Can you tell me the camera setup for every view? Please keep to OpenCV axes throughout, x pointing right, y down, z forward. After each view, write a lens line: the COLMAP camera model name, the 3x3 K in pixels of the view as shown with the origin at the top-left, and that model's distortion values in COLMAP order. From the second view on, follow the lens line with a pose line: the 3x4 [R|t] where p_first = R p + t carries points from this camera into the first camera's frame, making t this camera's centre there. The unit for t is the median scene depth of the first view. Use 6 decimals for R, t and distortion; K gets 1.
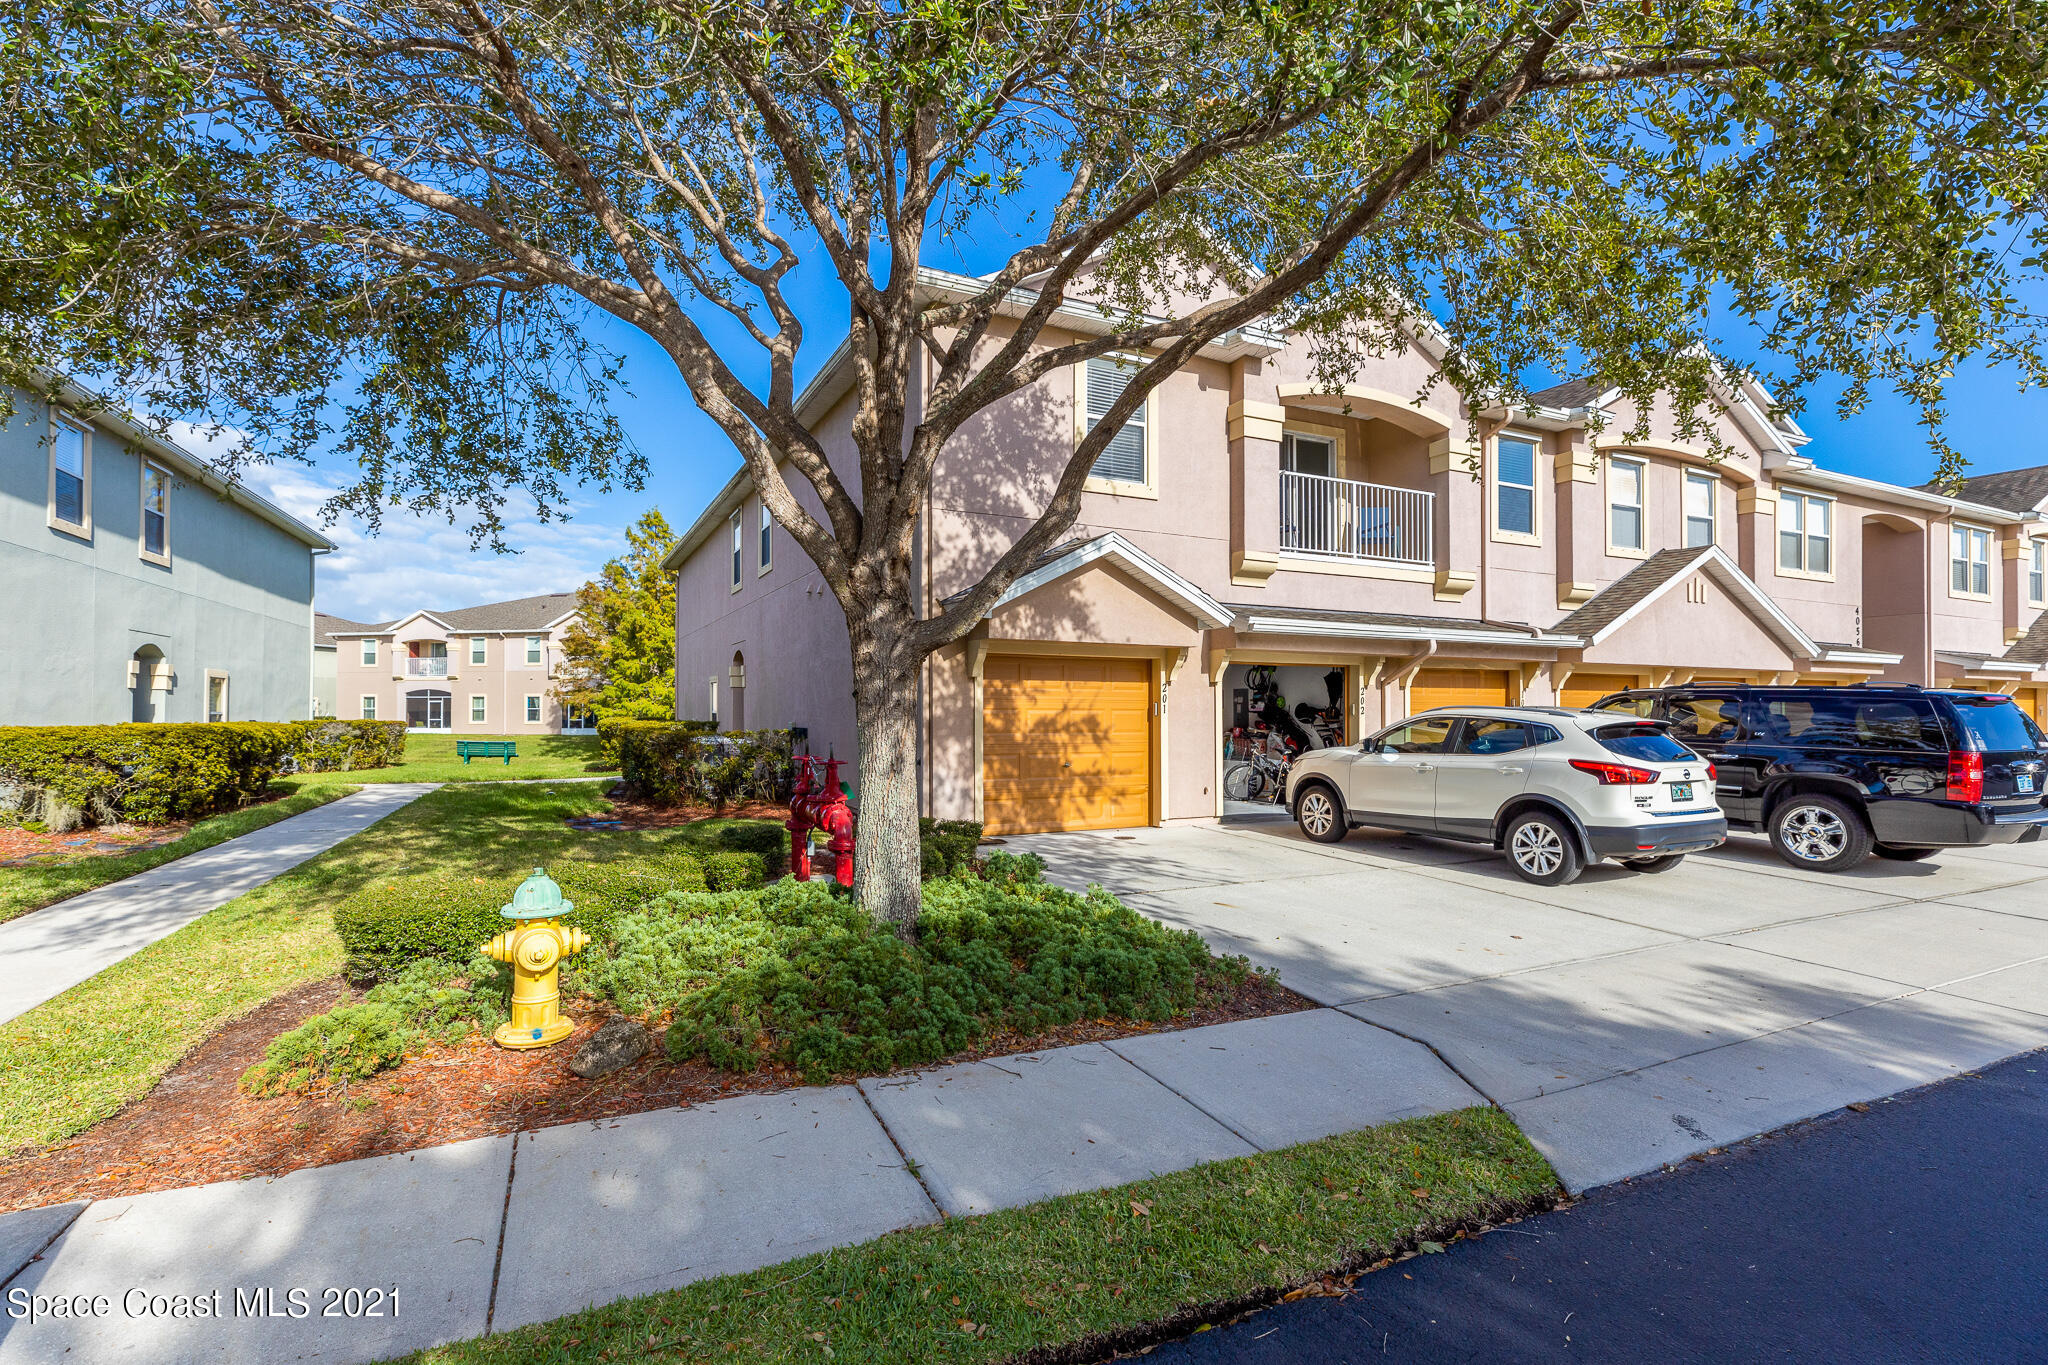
lens RADIAL K [[919.0, 0, 1025.8], [0, 919.0, 677.2], [0, 0, 1]] dist [0.003387, -0.000031]
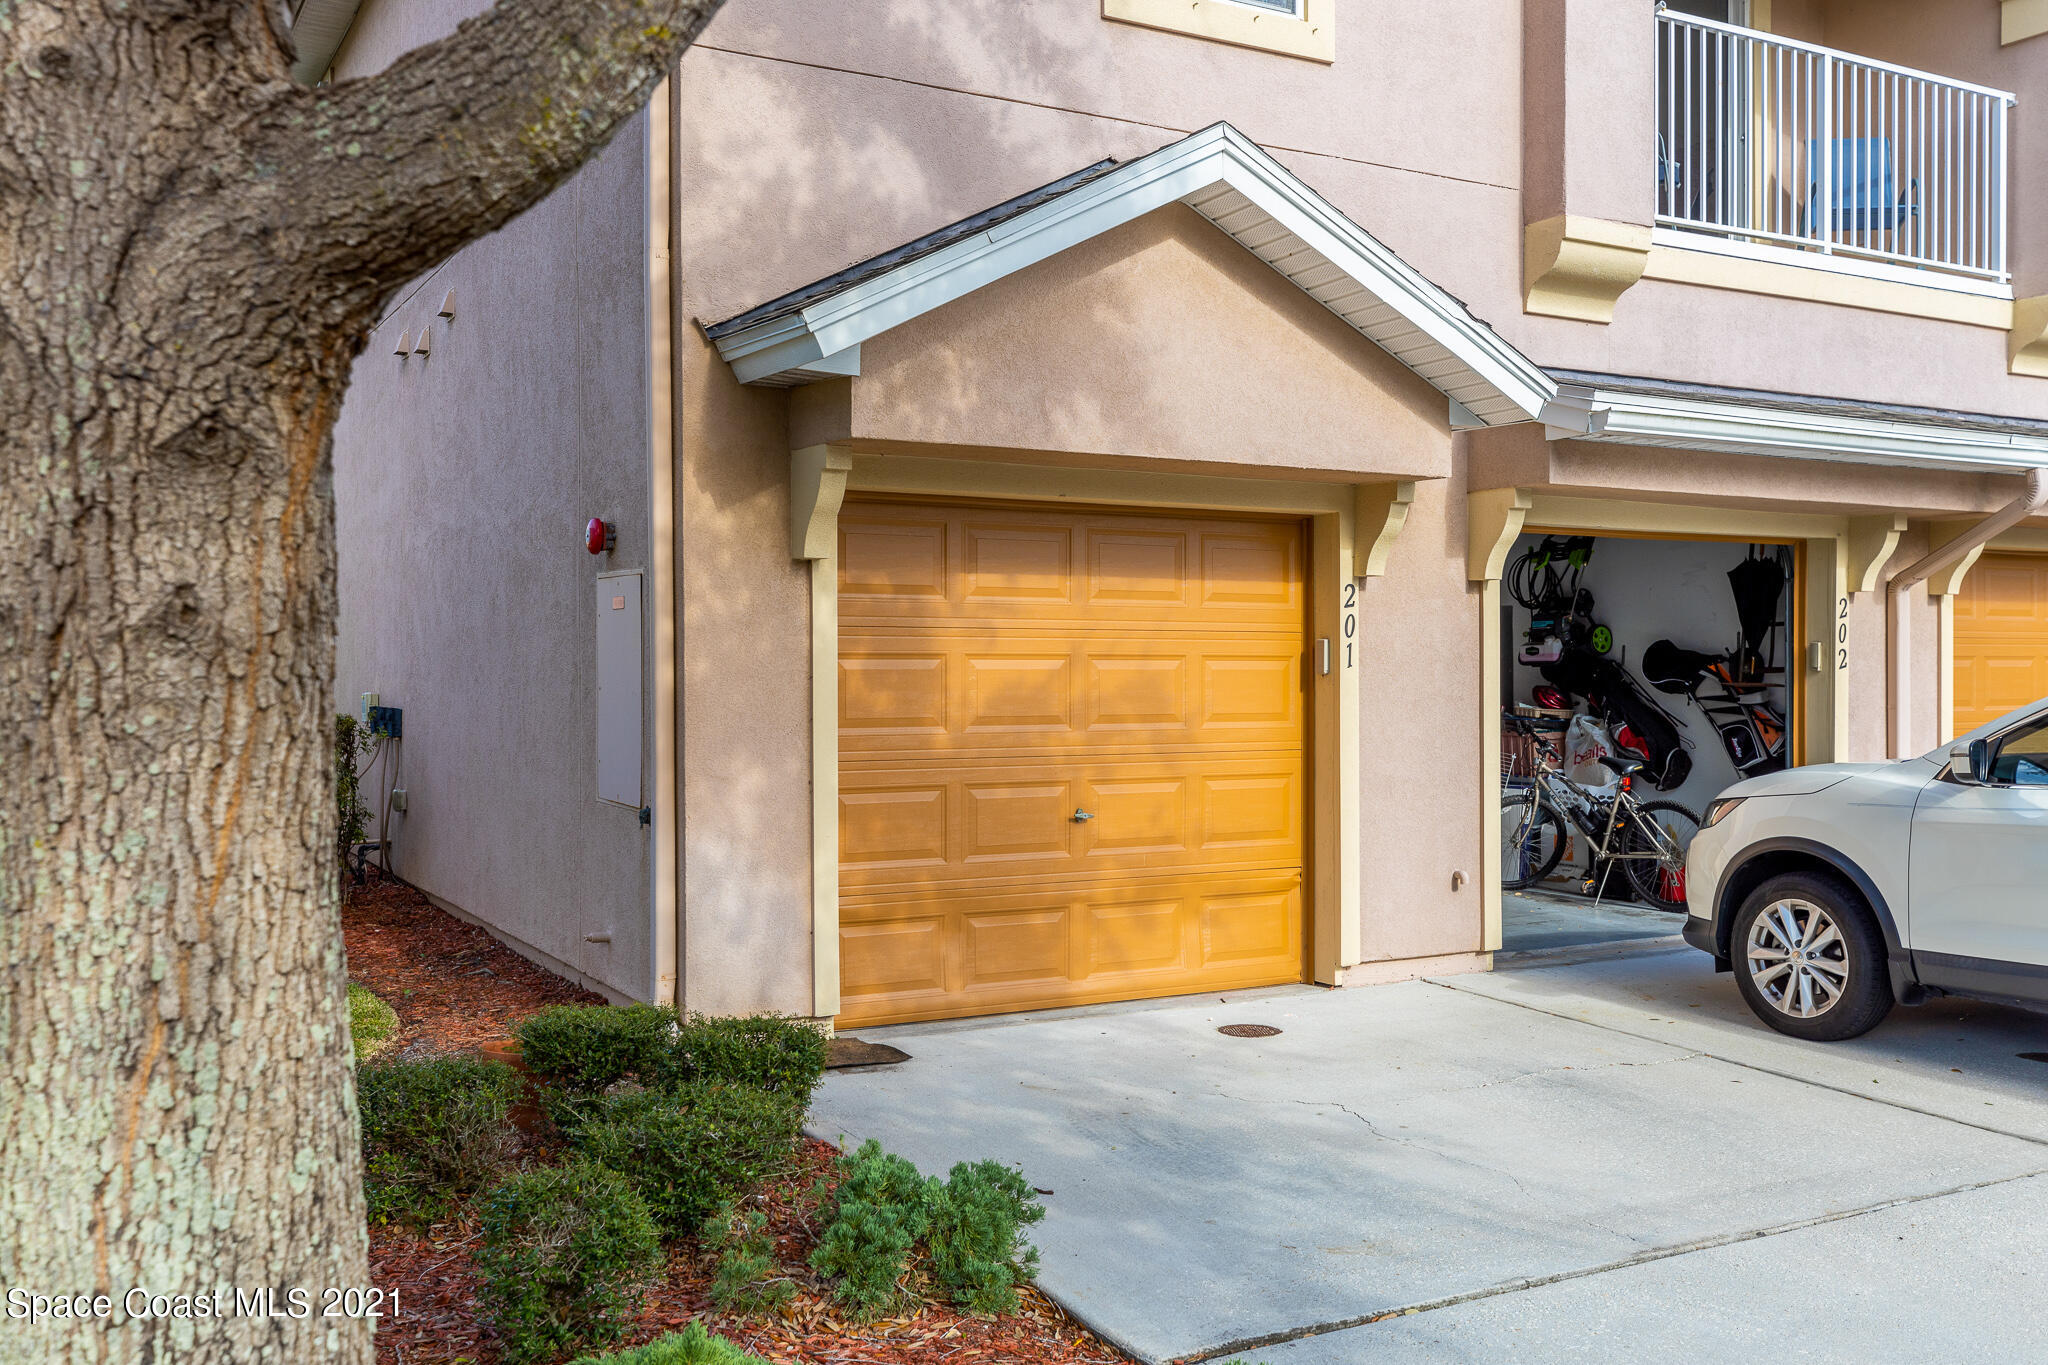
lens RADIAL K [[1806.4, 0, 1022.1], [0, 1806.4, 637.7], [0, 0, 1]] dist [0.003135, 0.004746]
pose [[0.999111, -0.004747, 0.041894, -0.005447], [0.003858, 0.999766, 0.021280, 0.011580], [-0.041985, -0.021099, 0.998895, 0.295320]]
